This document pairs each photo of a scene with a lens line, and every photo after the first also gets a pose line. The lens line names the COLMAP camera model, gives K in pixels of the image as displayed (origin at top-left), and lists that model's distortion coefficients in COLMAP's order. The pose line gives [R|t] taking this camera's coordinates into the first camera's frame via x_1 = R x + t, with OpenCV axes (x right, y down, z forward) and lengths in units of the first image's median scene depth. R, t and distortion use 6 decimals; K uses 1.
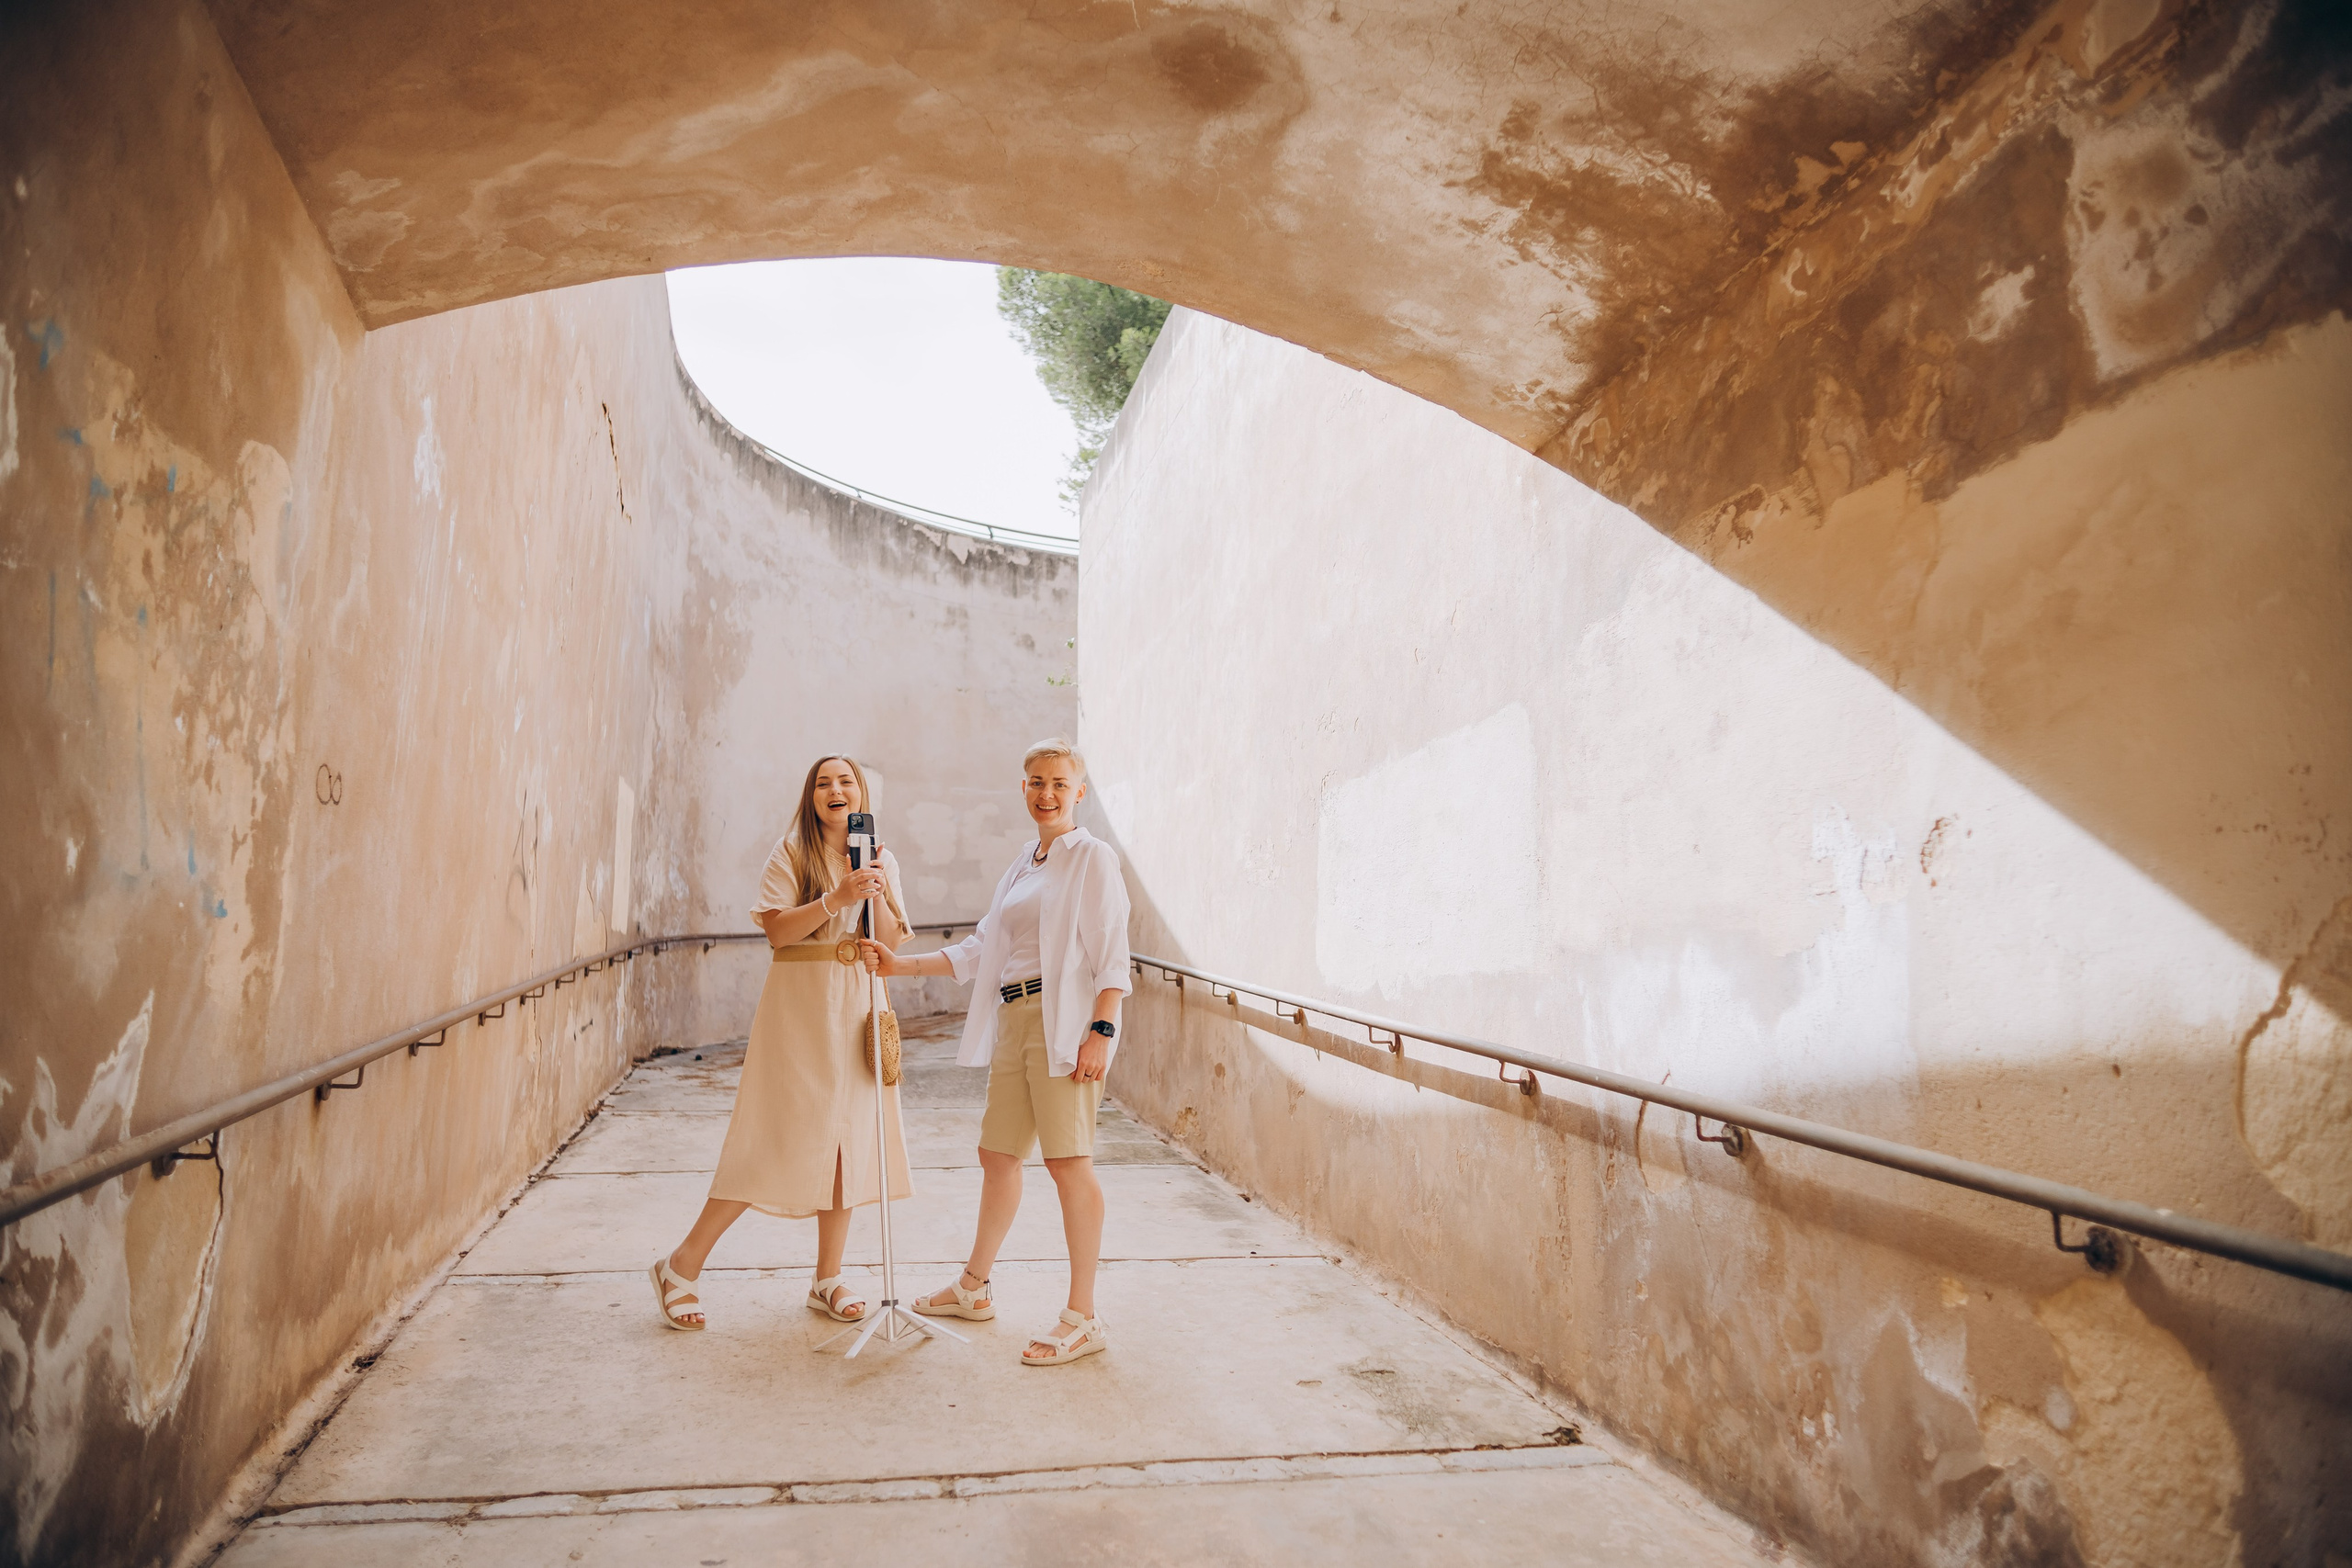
lens RADIAL K [[1663.1, 0, 1258.8], [0, 1663.1, 835.1], [0, 0, 1]] dist [-0.045666, 0.026628]
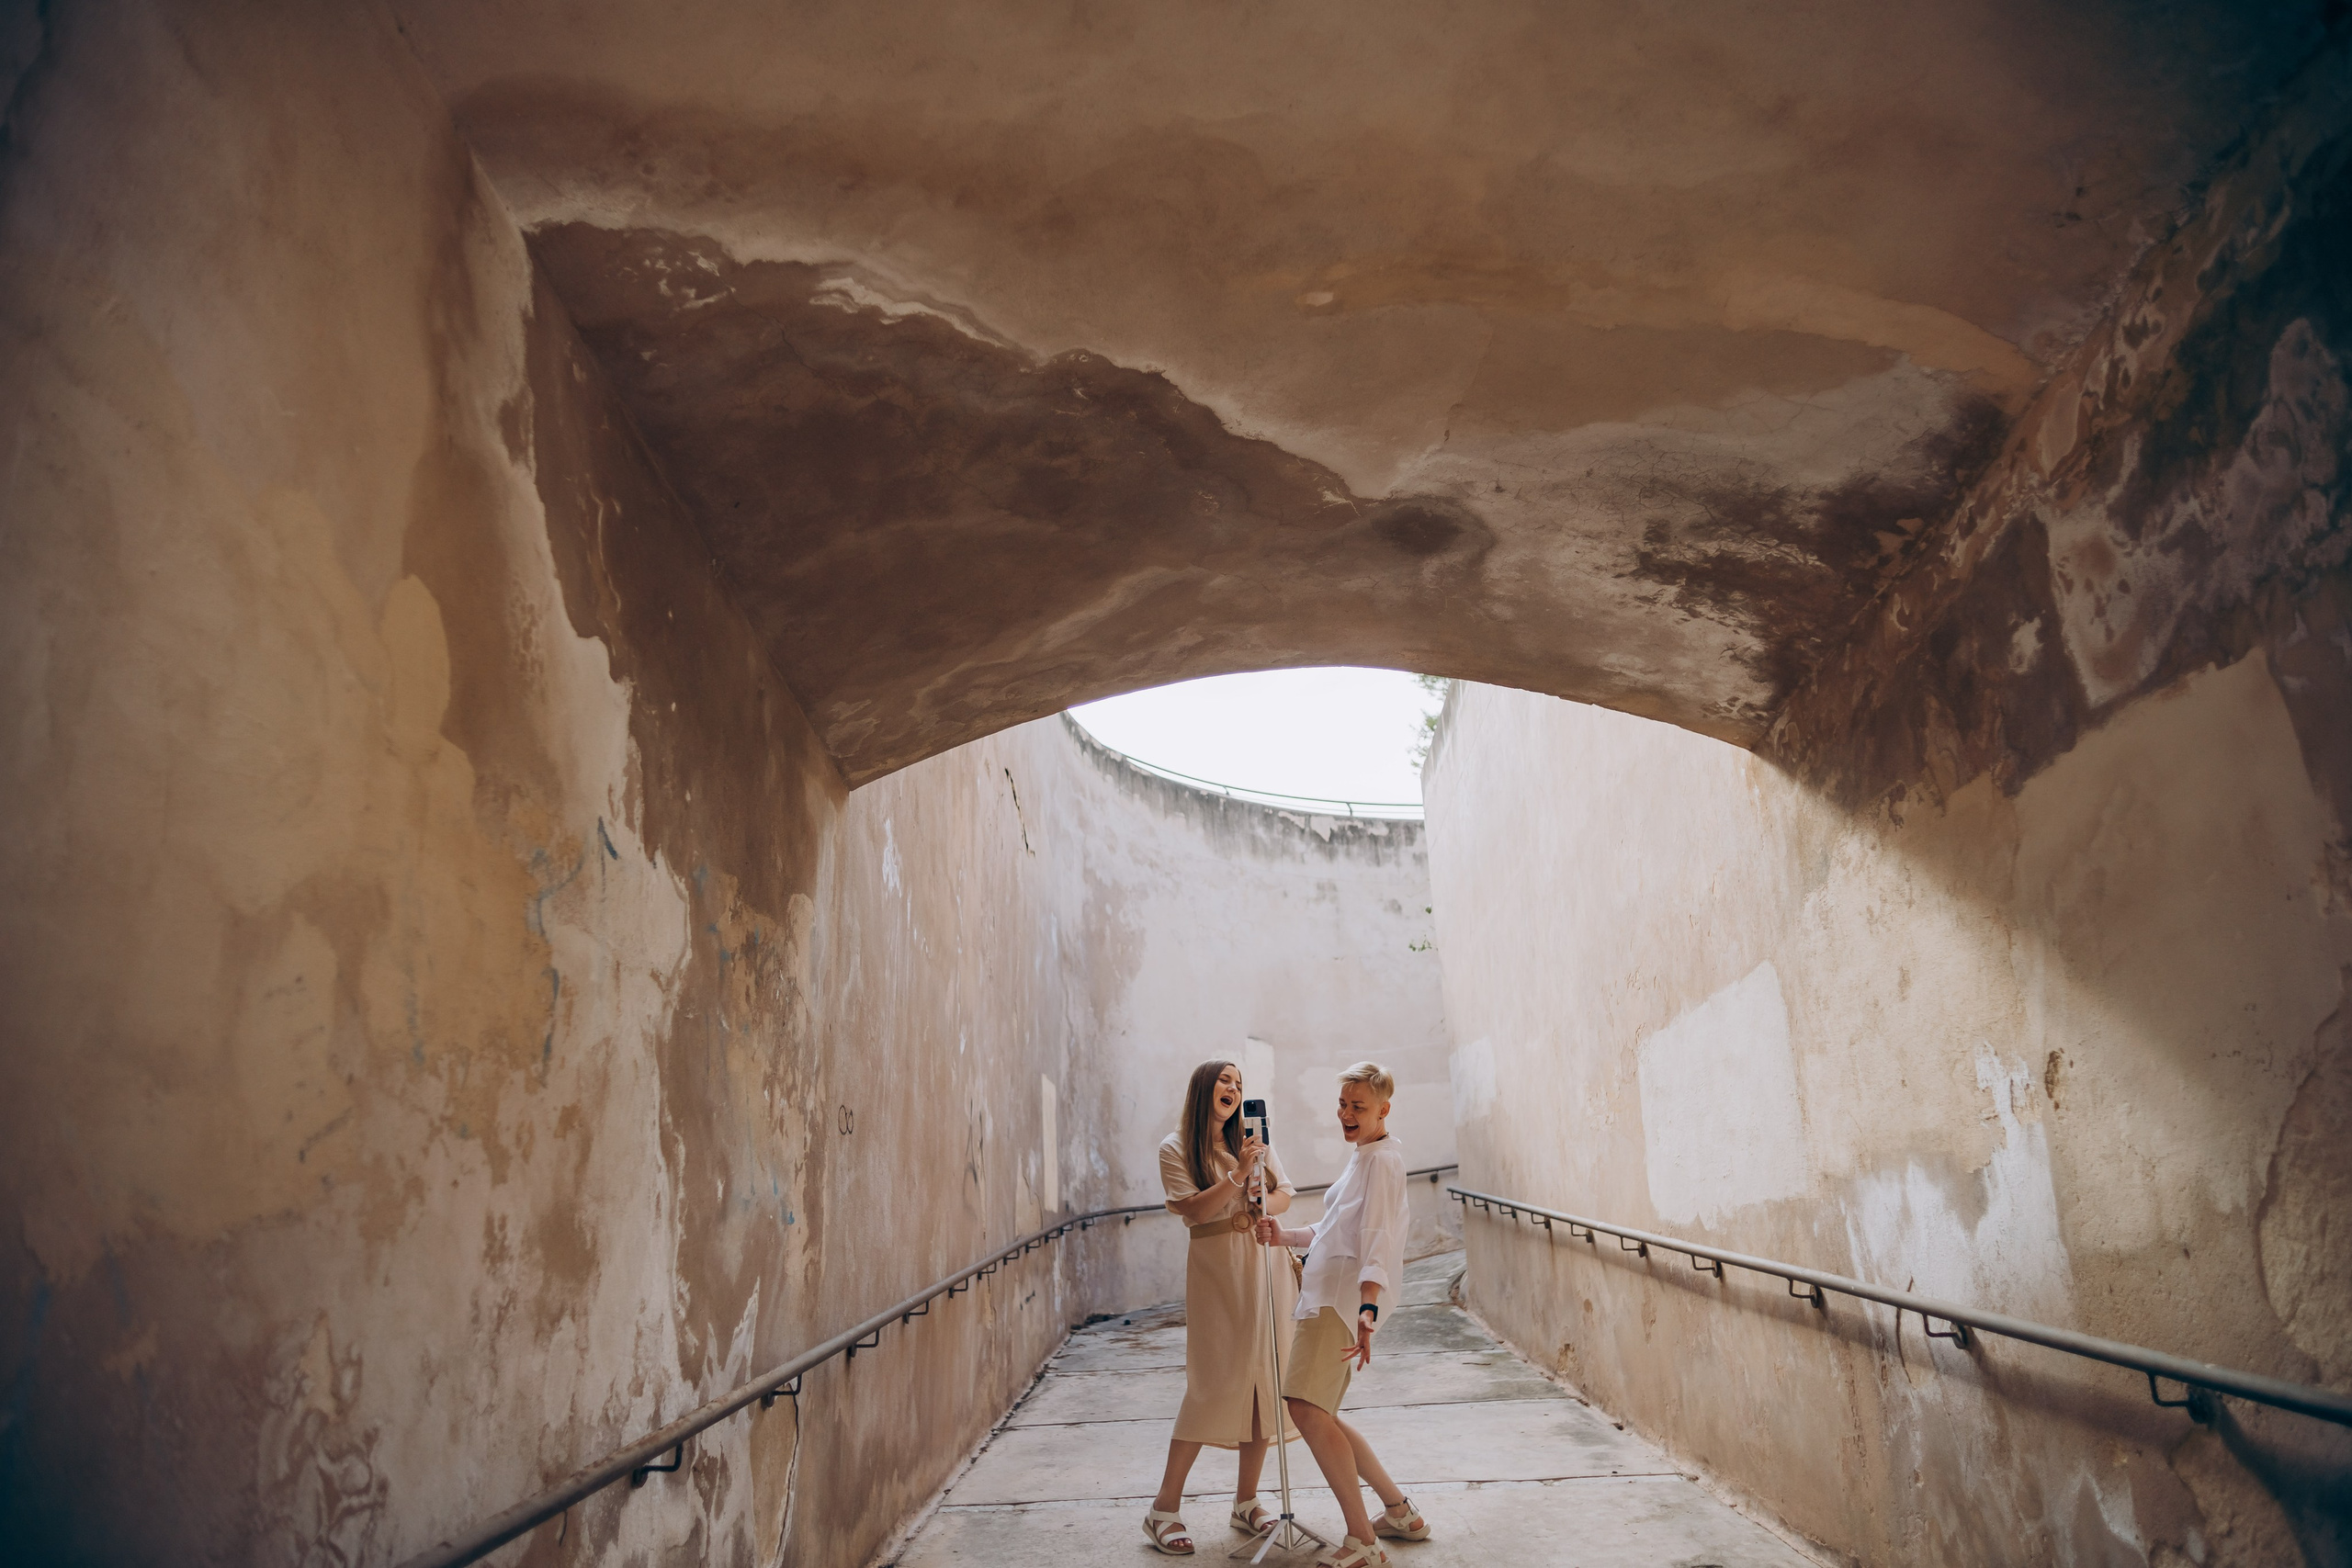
lens RADIAL K [[1752.9, 0, 1148.2], [0, 1752.9, 820.7], [0, 0, 1]] dist [-0.026807, 0.011683]
pose [[0.949073, -0.127019, -0.288315, 0.056430], [0.083788, 0.983932, -0.157665, -0.010542], [0.303709, 0.125478, 0.944466, -0.149564]]
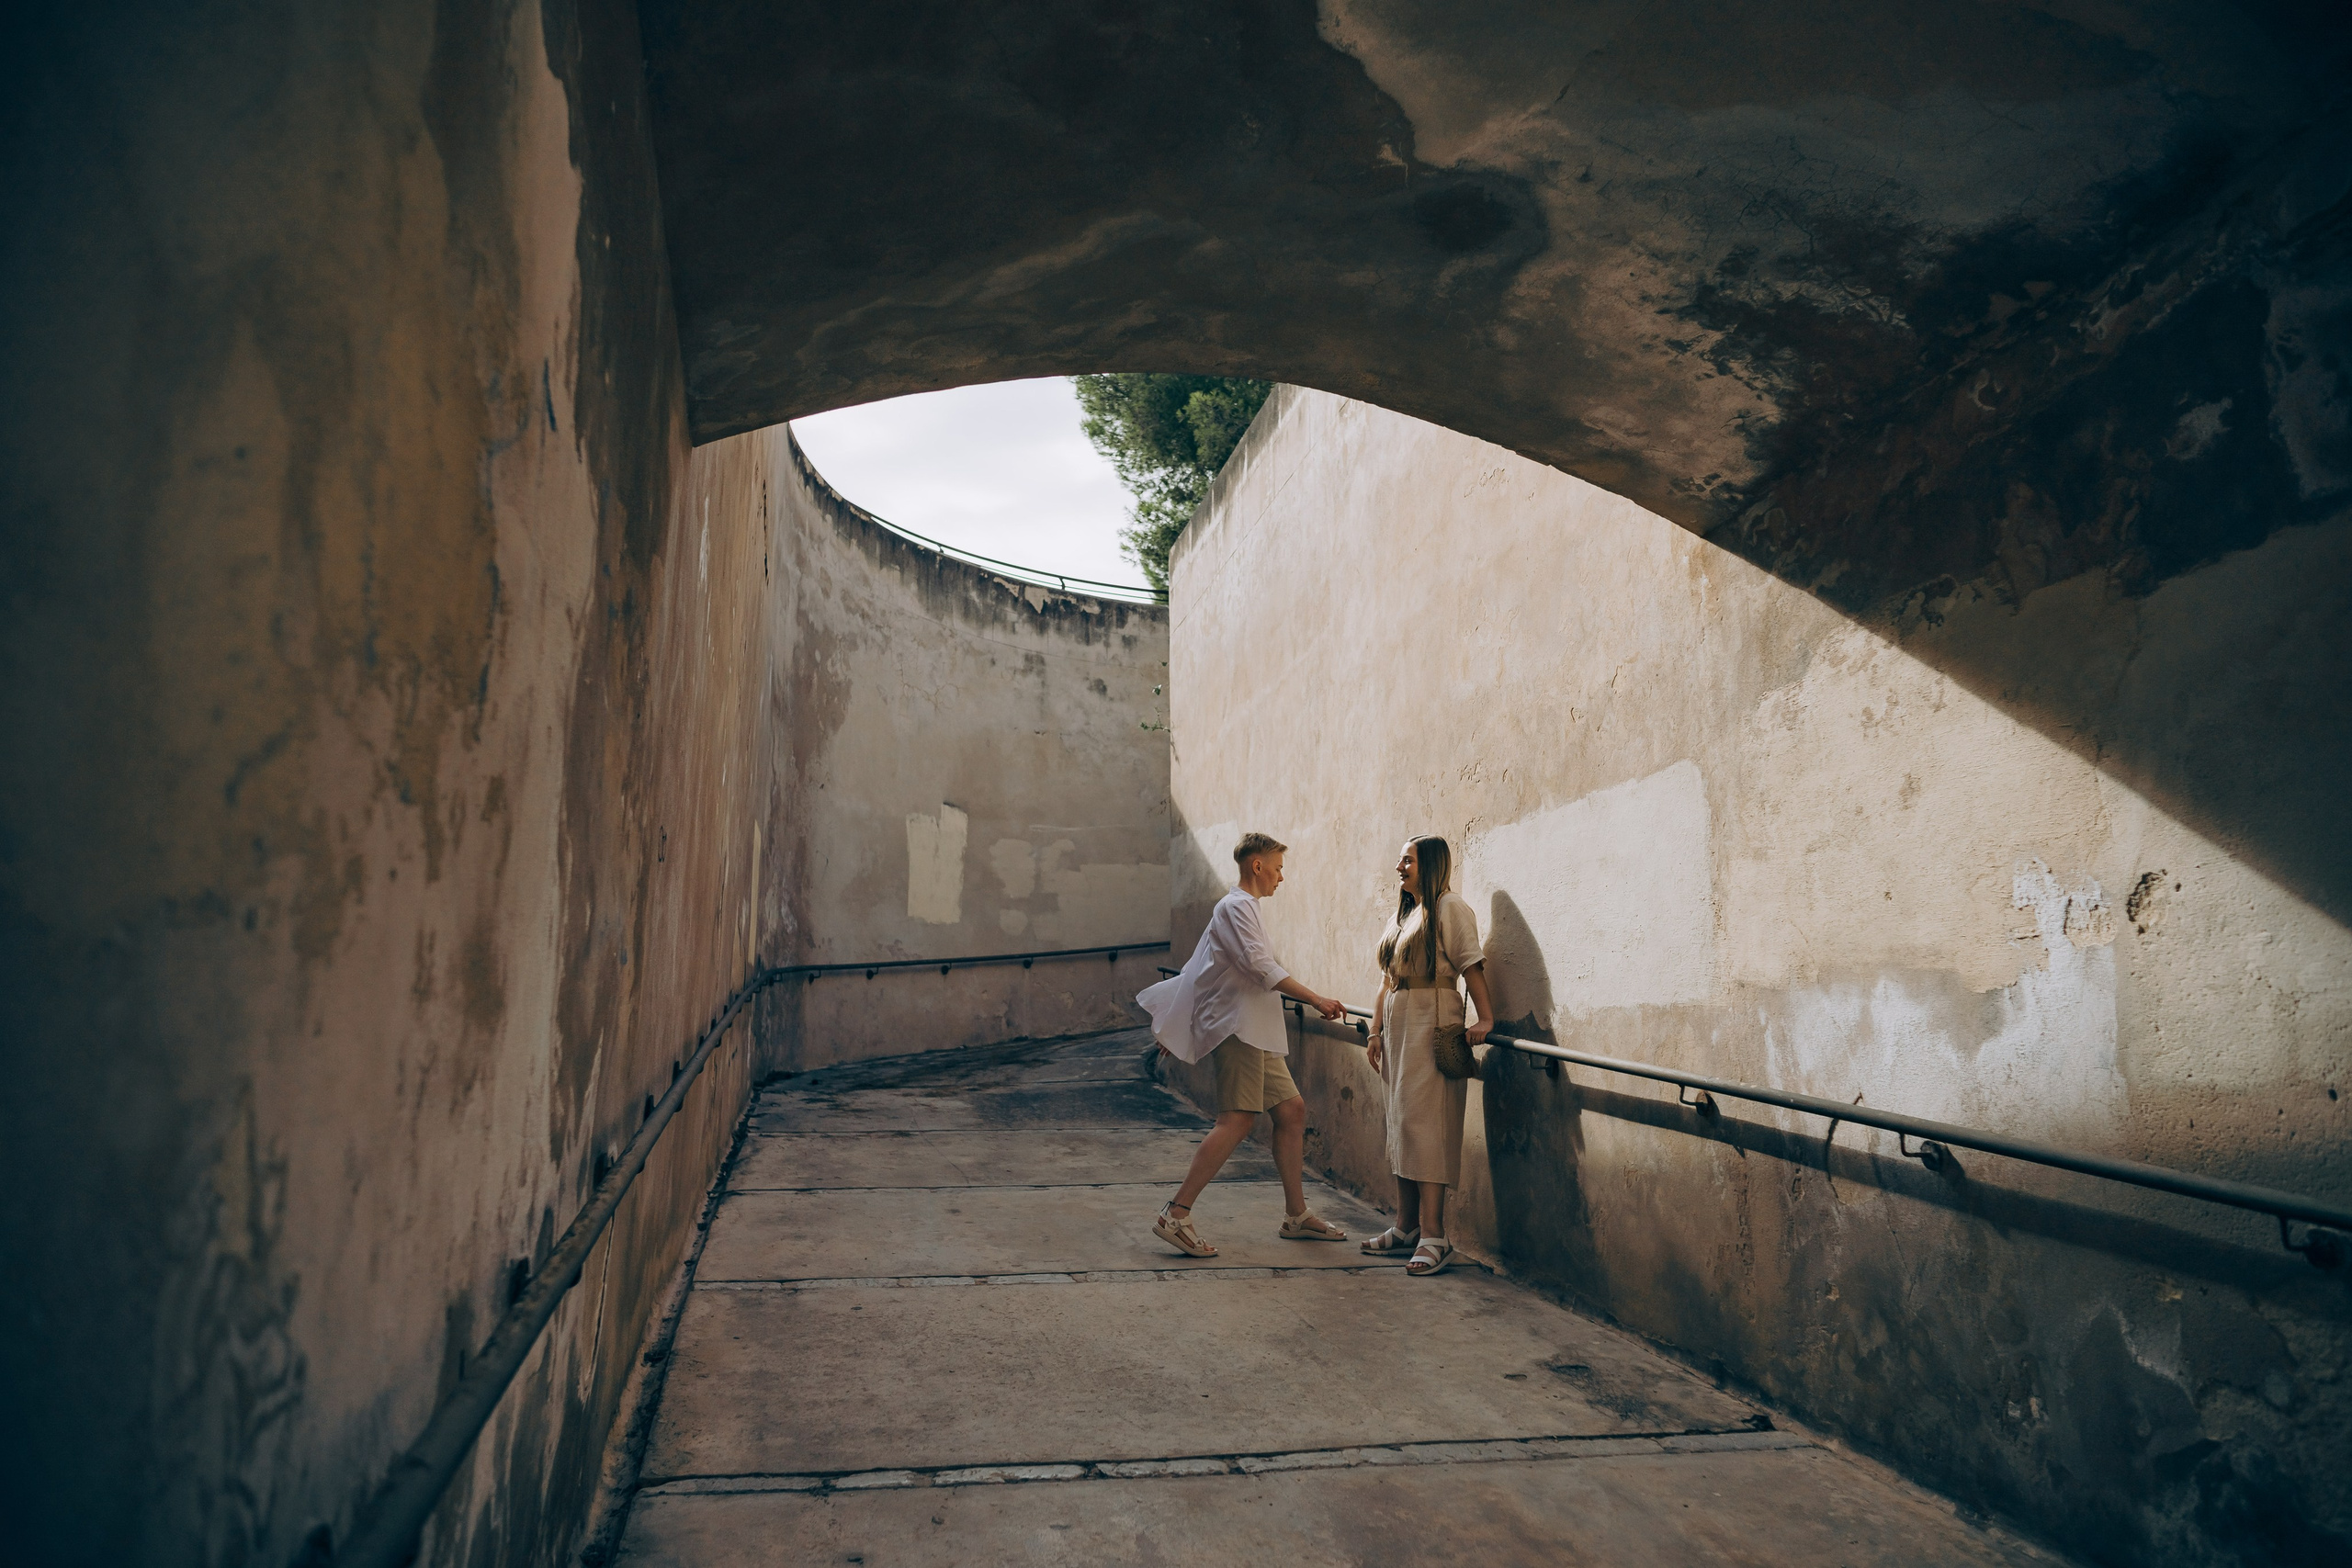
lens RADIAL K [[1663.1, 0, 1177.2], [0, 1663.1, 826.9], [0, 0, 1]] dist [-0.045666, 0.026628]
pose [[0.999249, -0.006547, -0.038201, -0.072770], [0.005694, 0.999733, -0.022389, -0.006715], [0.038337, 0.022155, 0.999019, -0.056986]]
